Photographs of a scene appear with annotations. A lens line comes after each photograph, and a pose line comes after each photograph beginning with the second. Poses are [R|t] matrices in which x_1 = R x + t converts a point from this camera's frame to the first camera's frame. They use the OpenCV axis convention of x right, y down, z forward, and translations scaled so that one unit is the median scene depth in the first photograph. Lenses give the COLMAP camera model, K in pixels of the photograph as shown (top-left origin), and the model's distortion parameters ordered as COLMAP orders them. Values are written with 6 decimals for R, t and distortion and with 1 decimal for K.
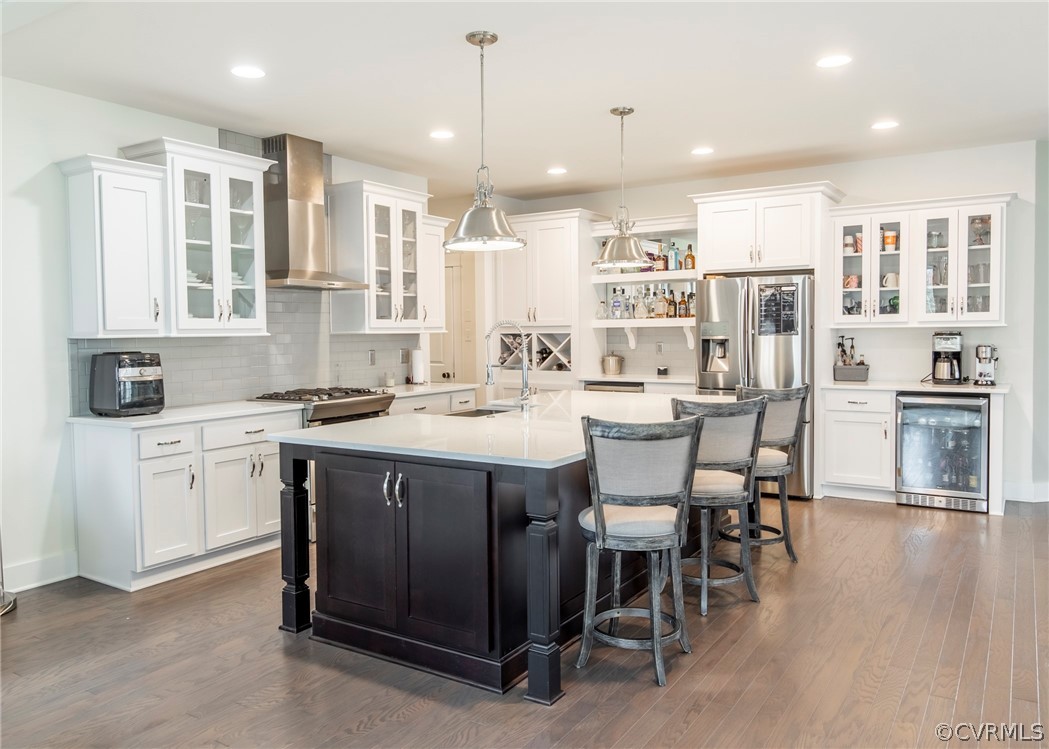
lens RADIAL K [[781.0, 0, 515.7], [0, 781.0, 370.4], [0, 0, 1]] dist [-0.000059, 0.002487]
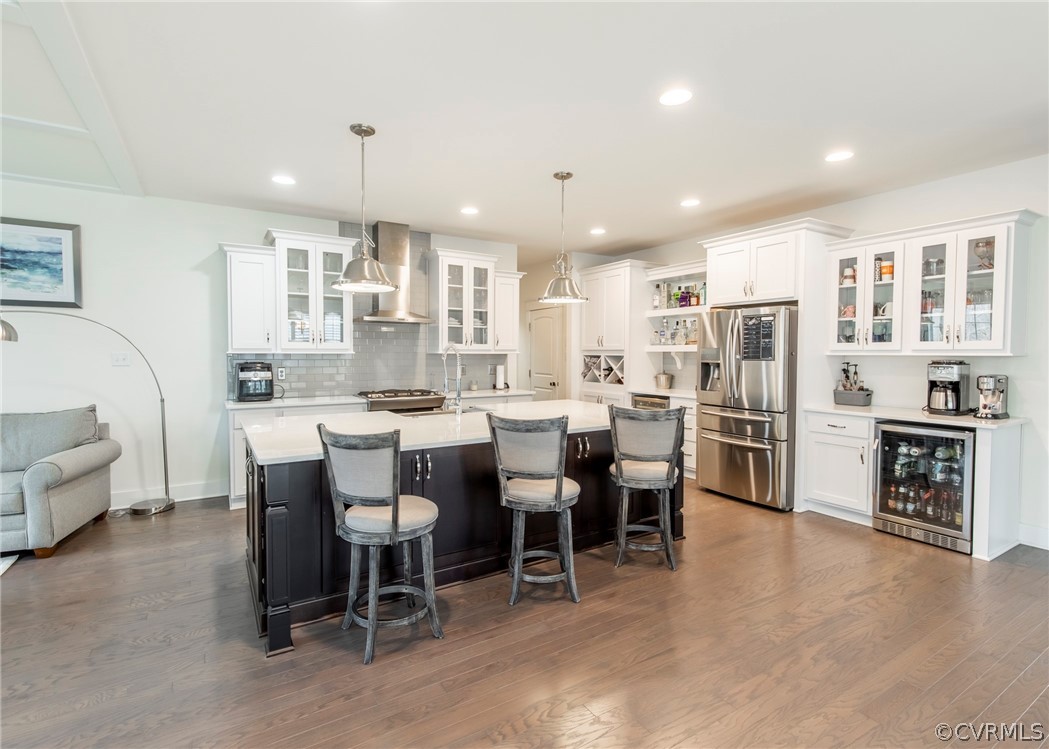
lens RADIAL K [[505.7, 0, 524.5], [0, 505.7, 374.5], [0, 0, 1]] dist [0.003884, 0.000146]
pose [[0.906647, 0.032945, -0.420601, 0.340931], [-0.035314, 0.999374, 0.002158, -0.014929], [0.420409, 0.012897, 0.907243, 0.204396]]
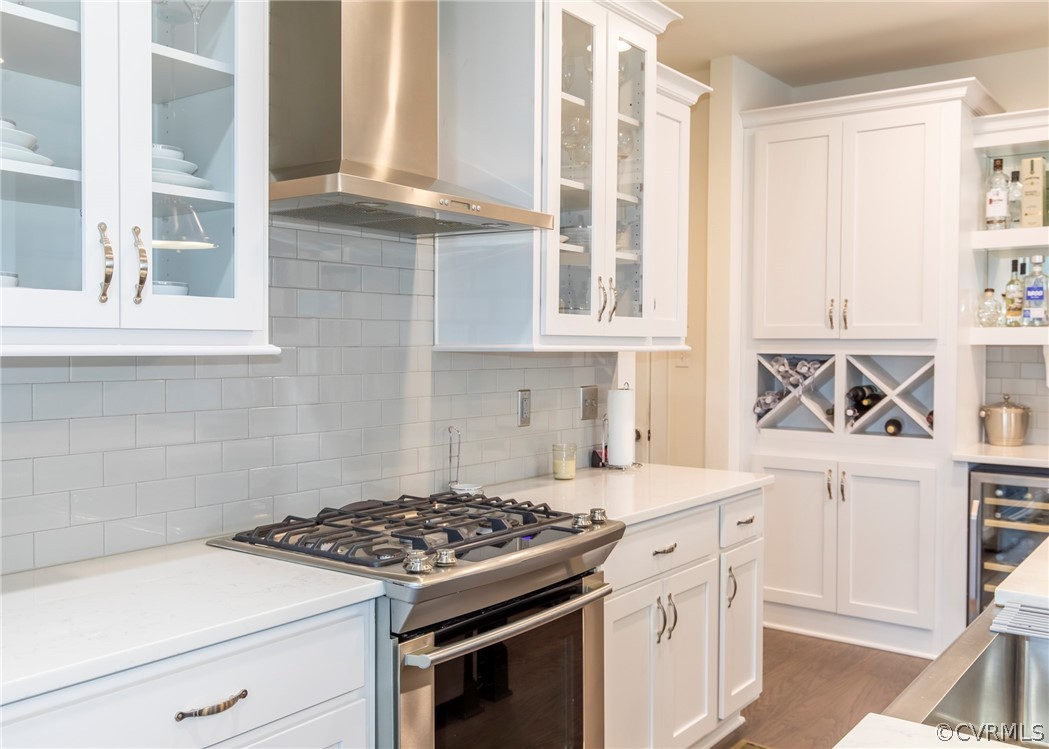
lens RADIAL K [[958.2, 0, 524.5], [0, 958.2, 374.5], [0, 0, 1]] dist [0.007879, 0.003144]
pose [[0.997746, 0.017996, -0.064644, -0.162707], [-0.019352, 0.999604, -0.020423, -0.025778], [0.064251, 0.021627, 0.997699, 0.530634]]
